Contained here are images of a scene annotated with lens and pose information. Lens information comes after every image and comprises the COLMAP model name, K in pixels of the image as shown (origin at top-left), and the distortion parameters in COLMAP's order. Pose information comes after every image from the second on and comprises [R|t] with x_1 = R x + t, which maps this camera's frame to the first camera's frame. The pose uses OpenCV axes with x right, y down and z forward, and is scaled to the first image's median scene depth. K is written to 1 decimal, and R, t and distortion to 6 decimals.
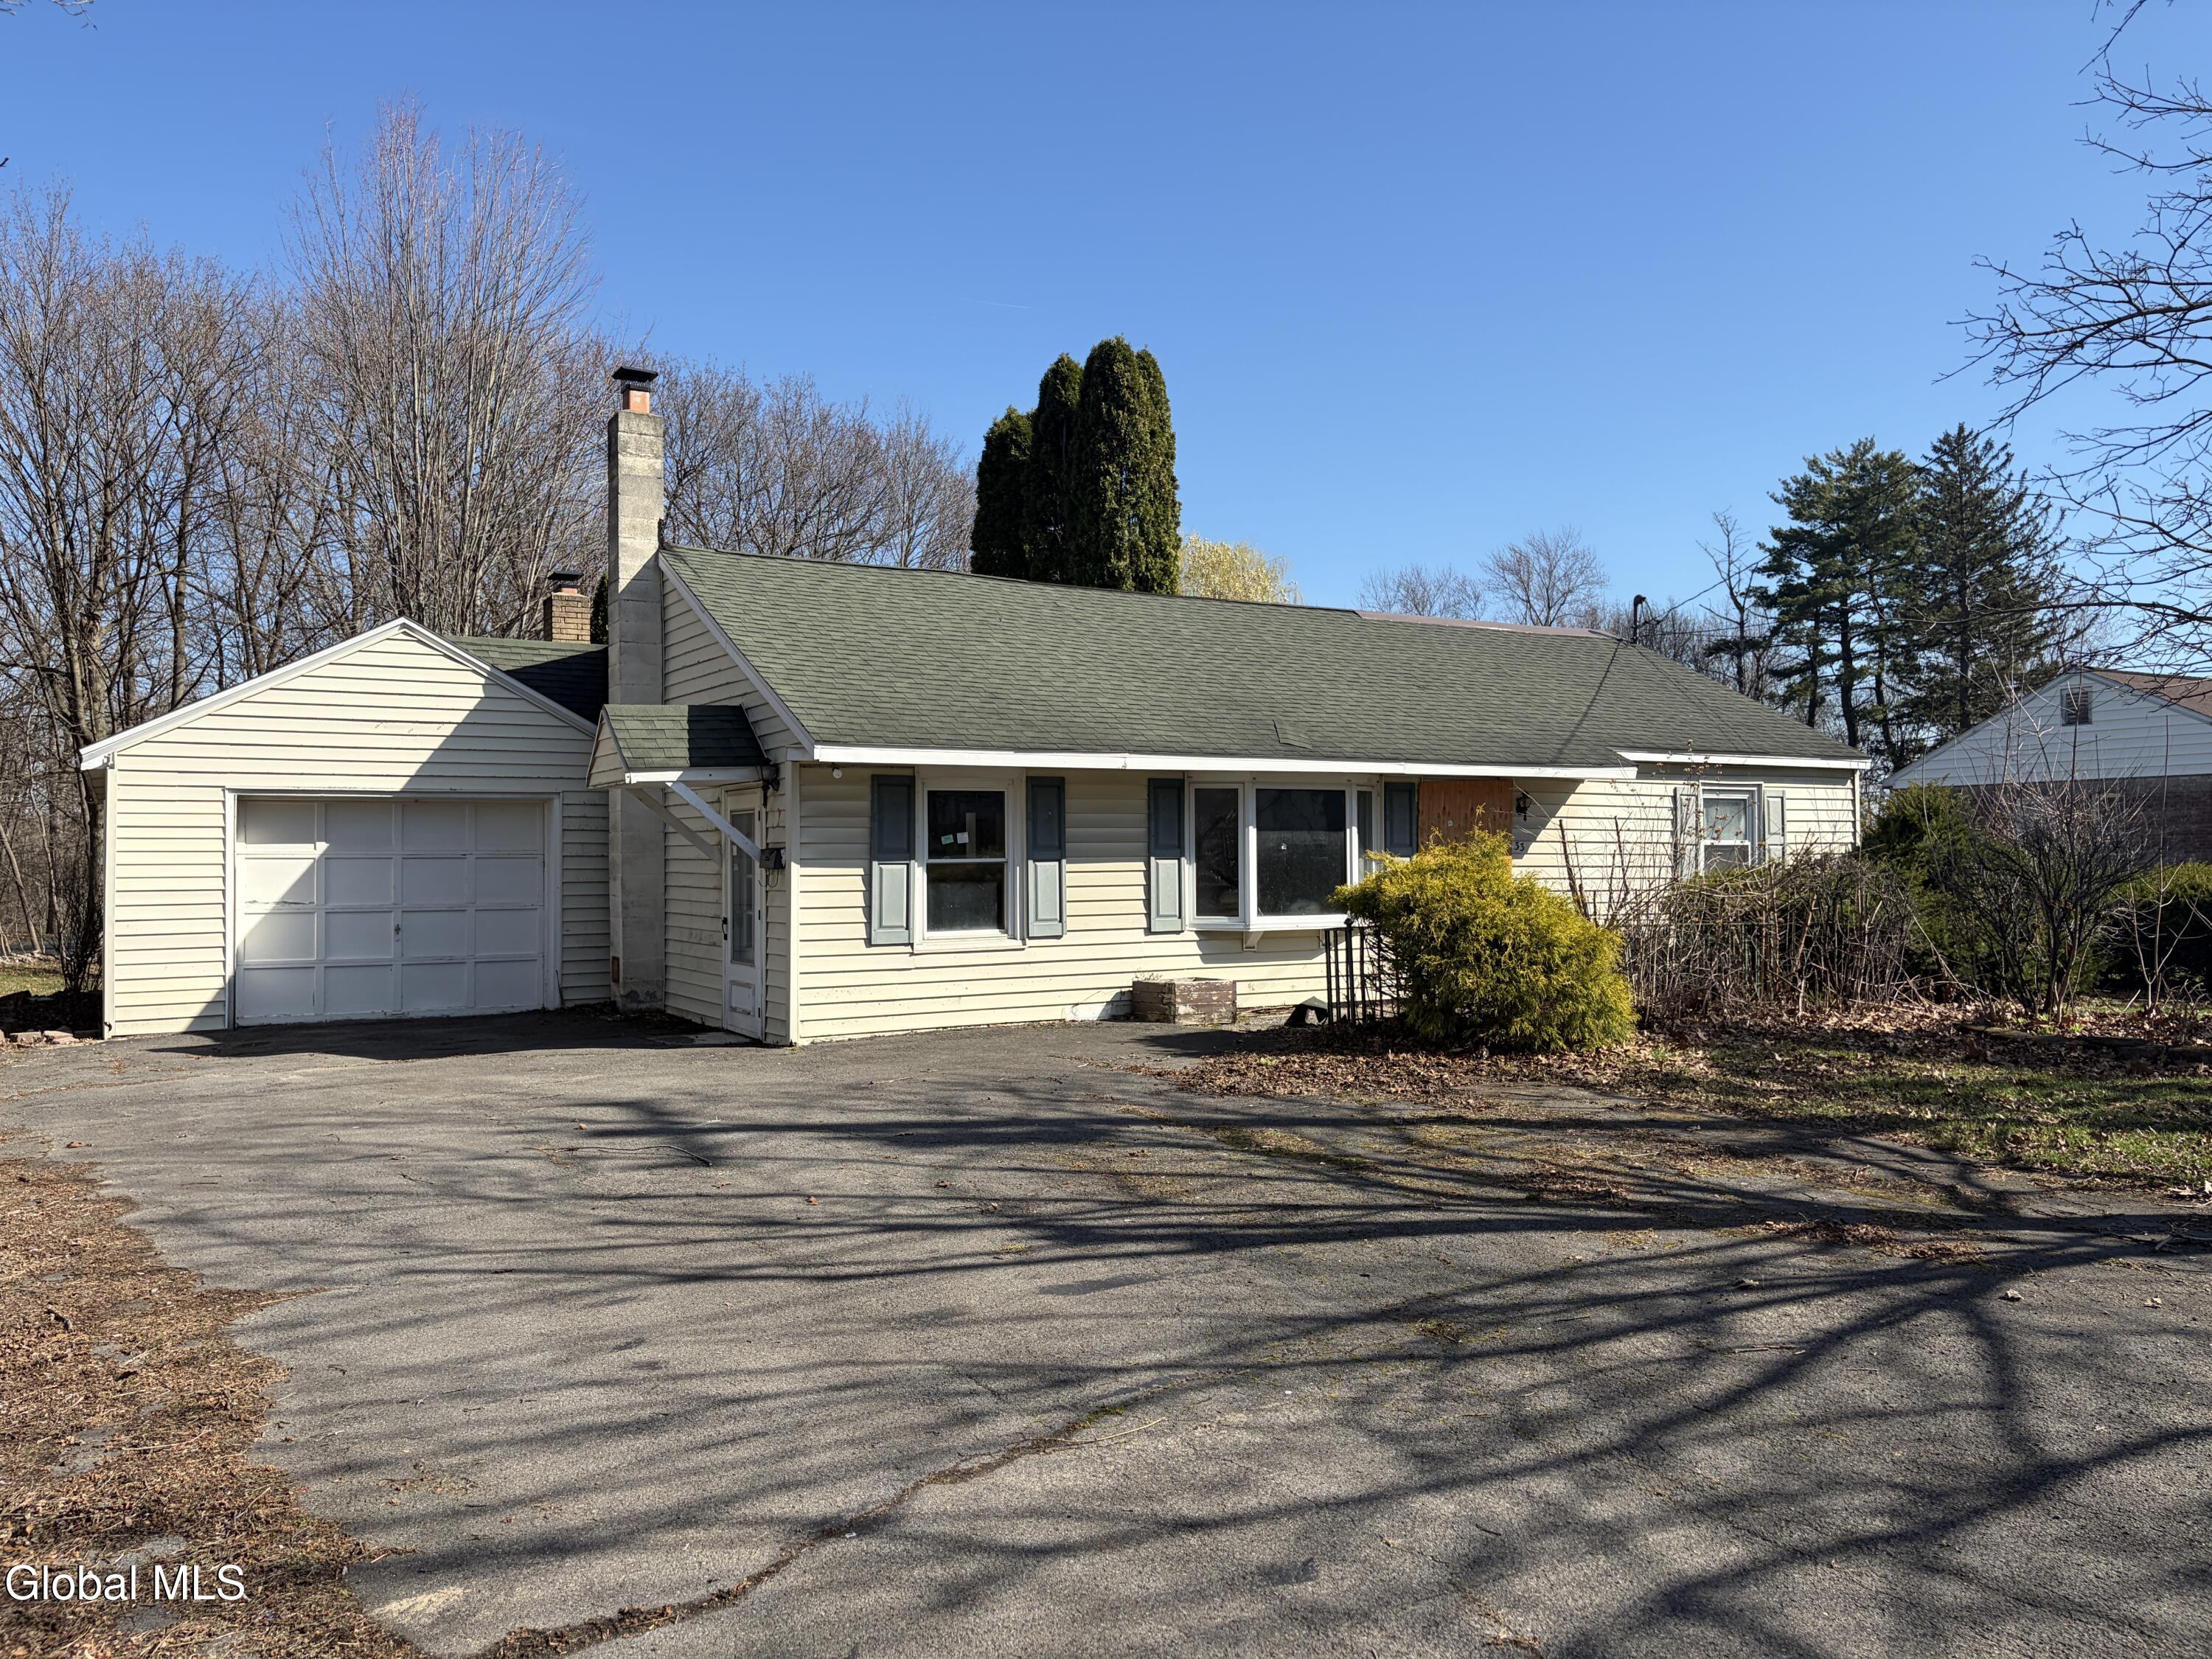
lens RADIAL K [[1641.5, 0, 1117.7], [0, 1641.5, 834.3], [0, 0, 1]] dist [0.055611, -0.051411]
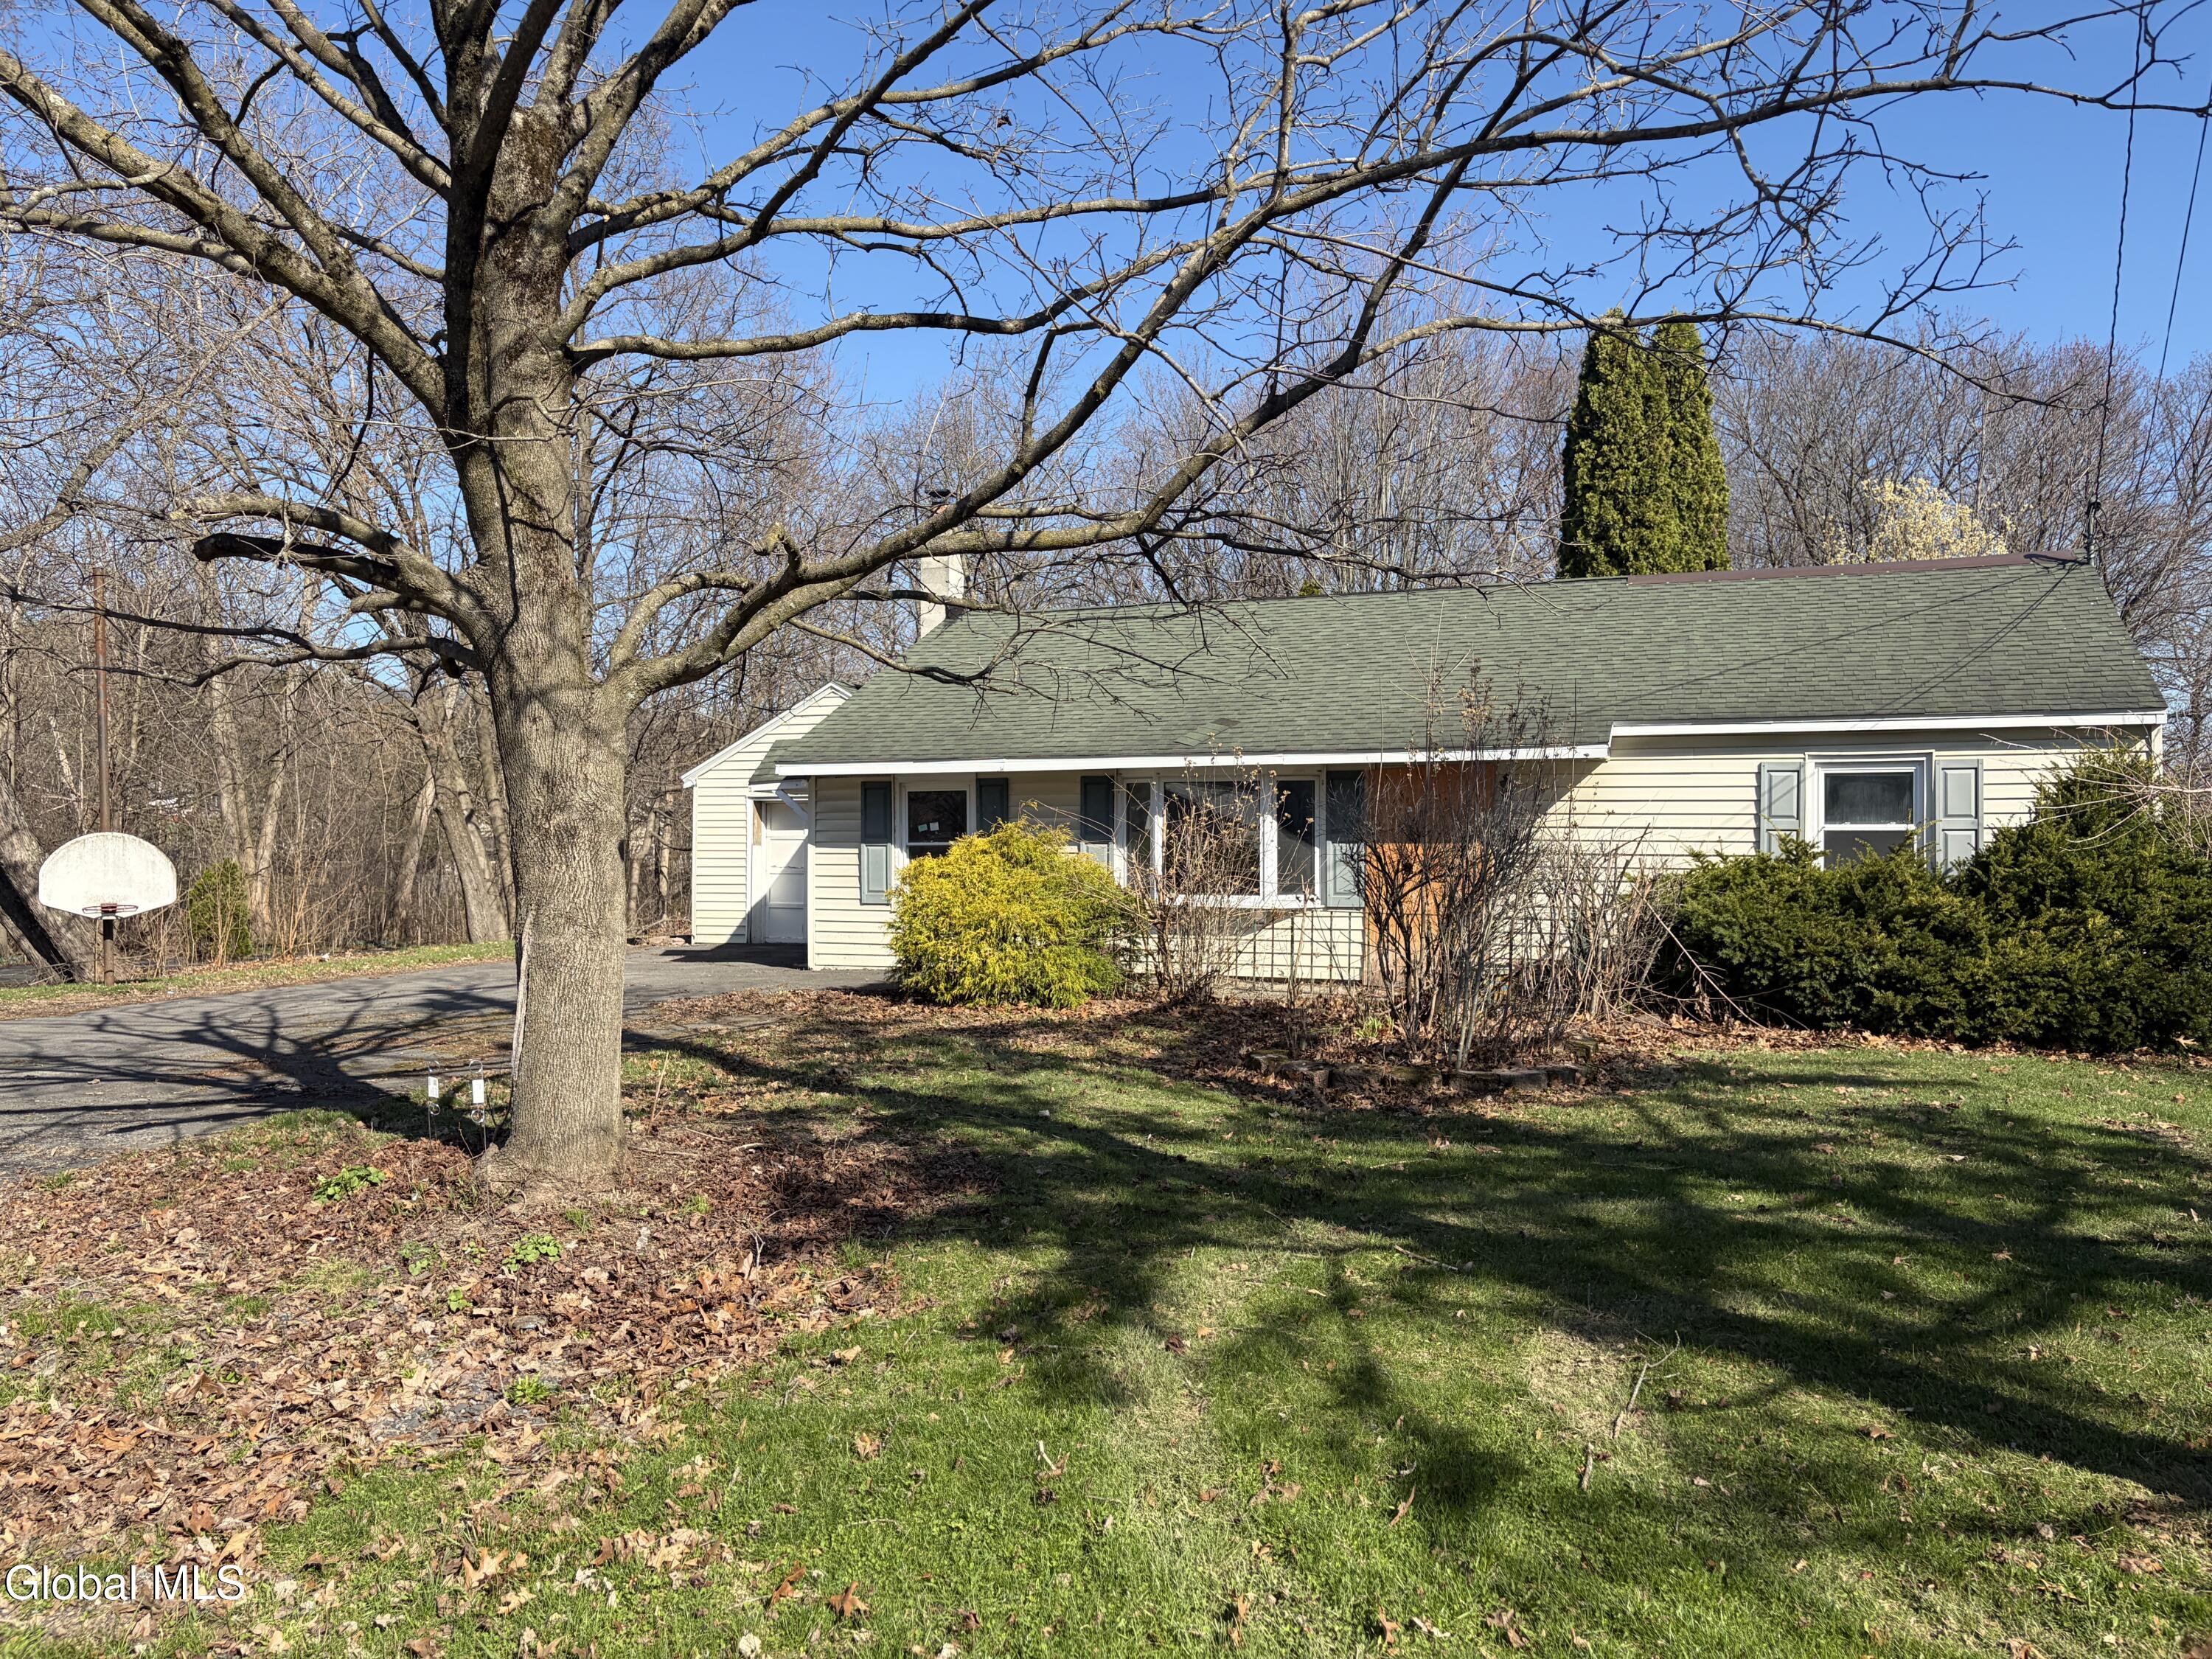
lens RADIAL K [[1641.5, 0, 1109.0], [0, 1641.5, 825.2], [0, 0, 1]] dist [0.055611, -0.051411]
pose [[0.623110, -0.002558, -0.782130, 0.962225], [0.008418, 0.999959, 0.003436, -0.002209], [0.782089, -0.008725, 0.623106, 0.261740]]
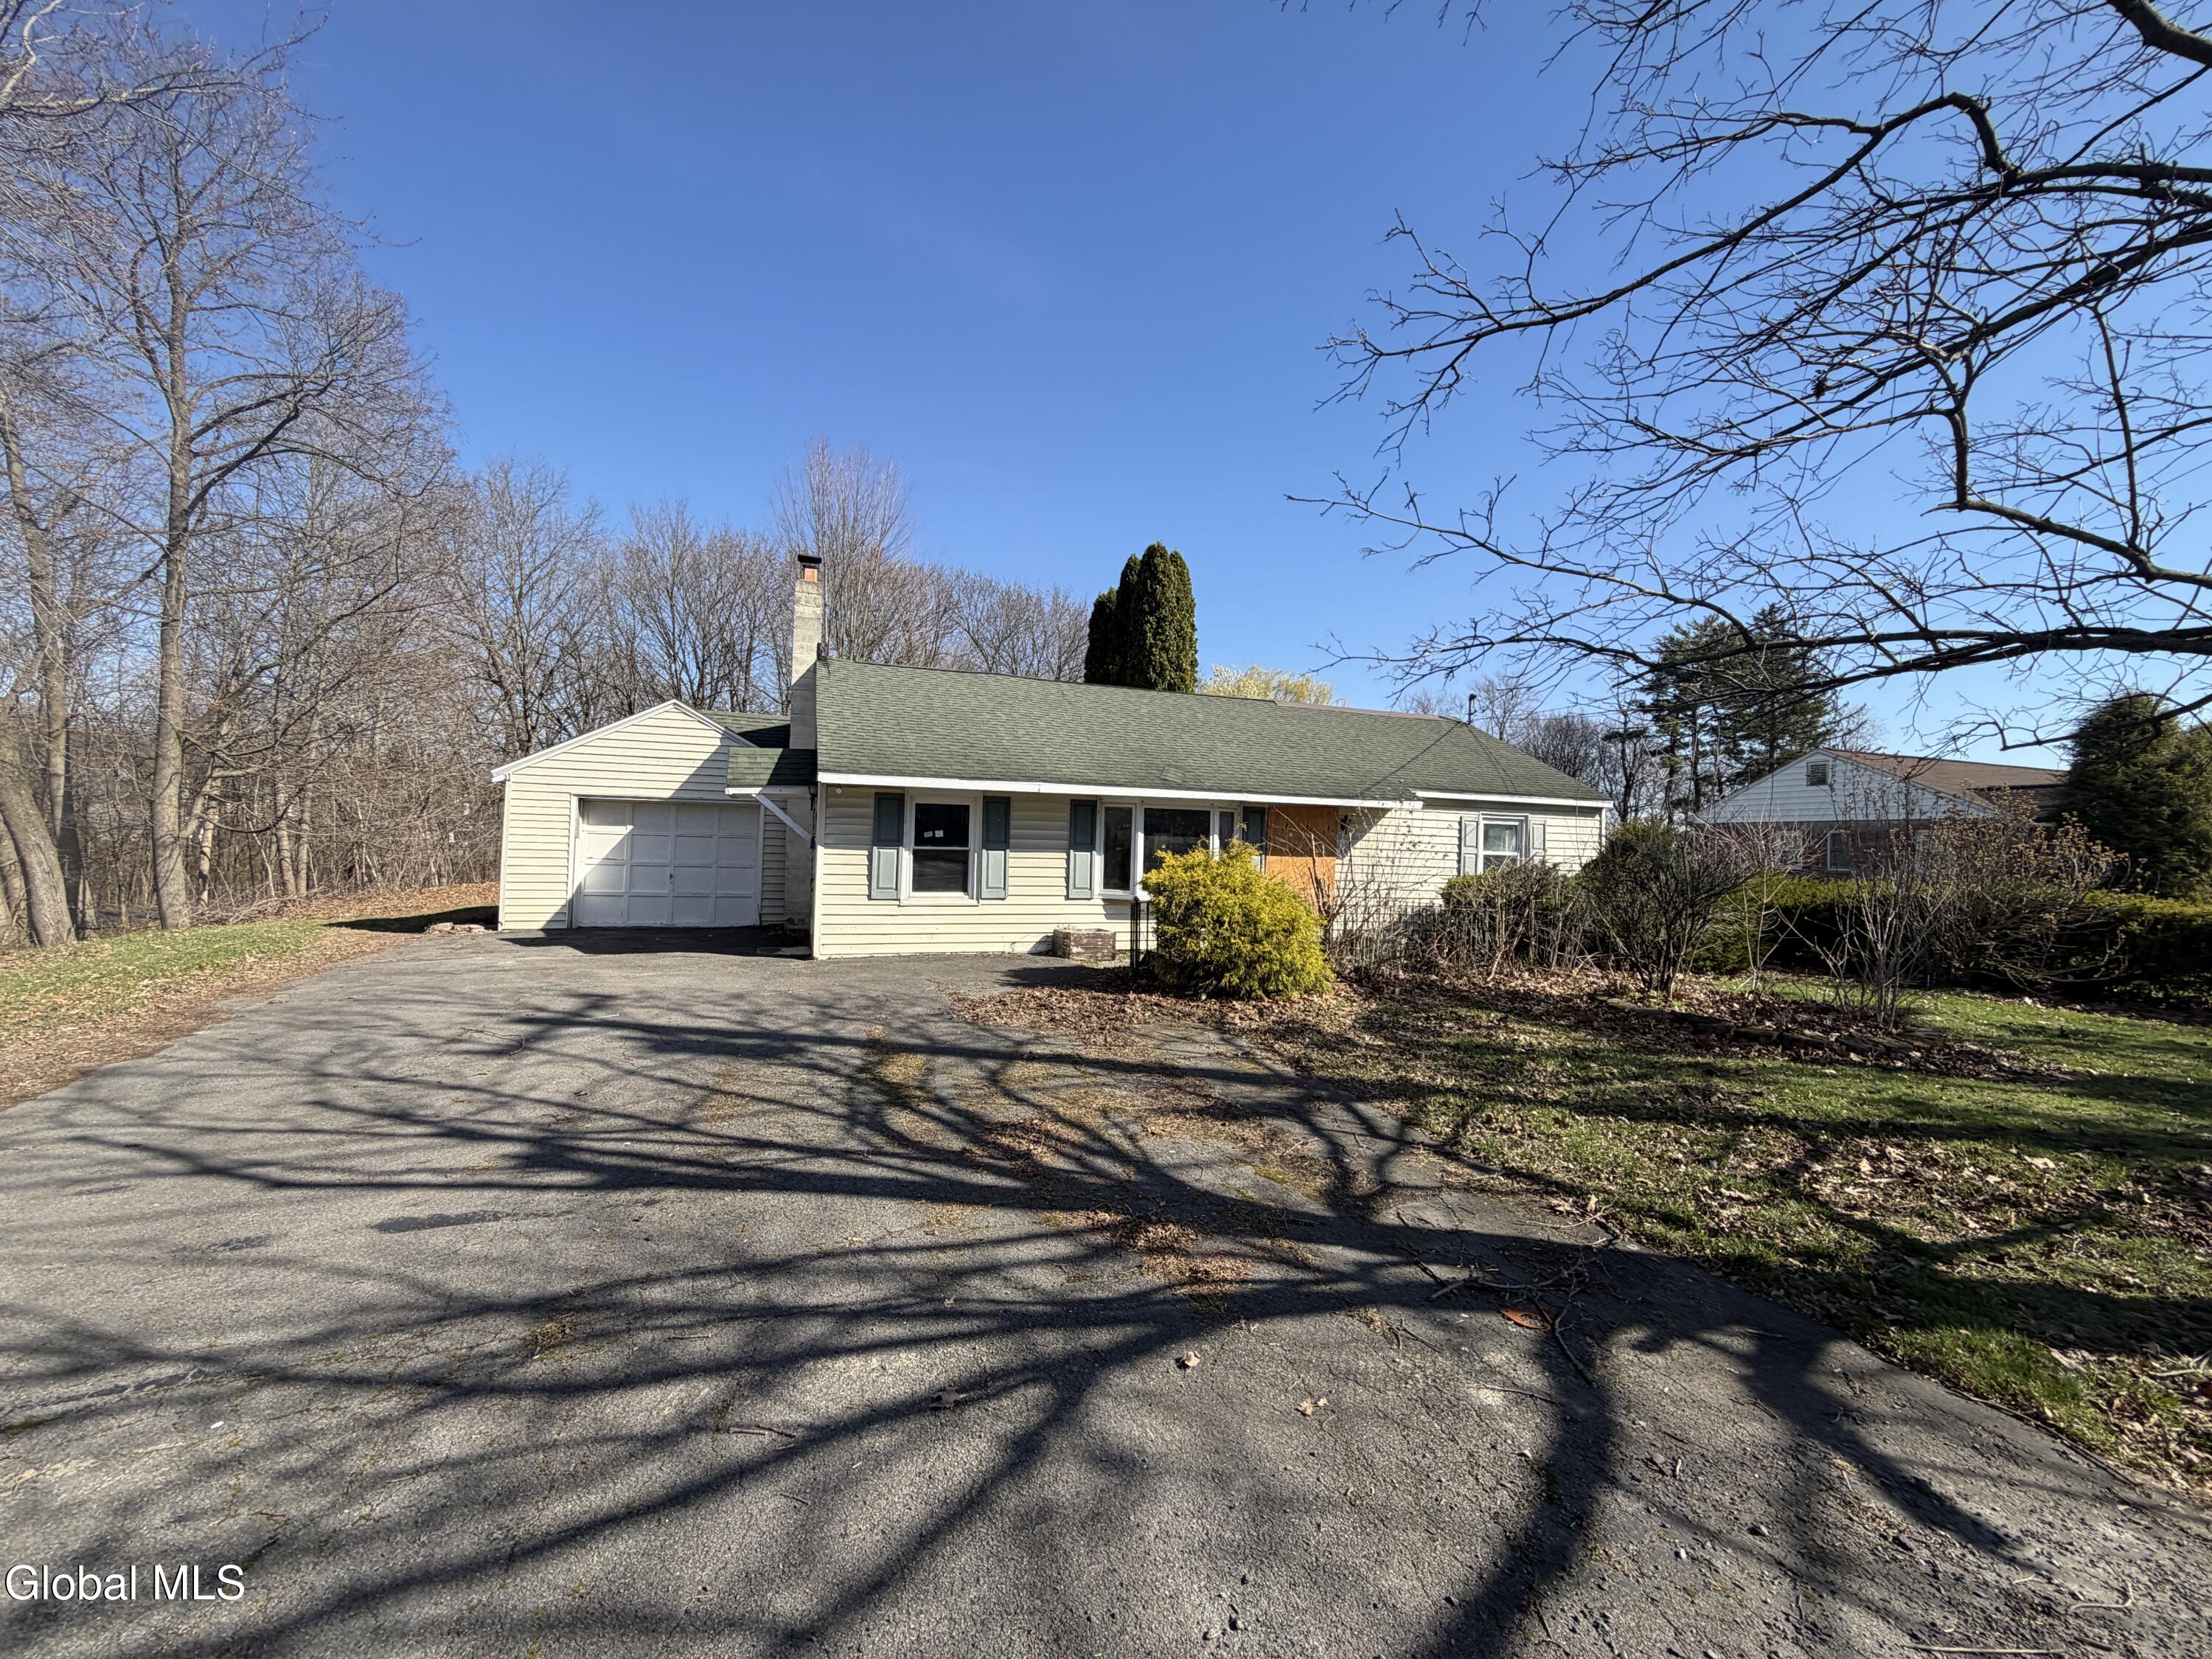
lens RADIAL K [[866.2, 0, 1106.0], [0, 866.2, 834.0], [0, 0, 1]] dist [0.002906, 0.000131]
pose [[0.980673, 0.030348, -0.193284, 0.210081], [-0.030434, 0.999534, 0.002527, -0.004458], [0.193271, 0.003404, 0.981140, 0.193789]]
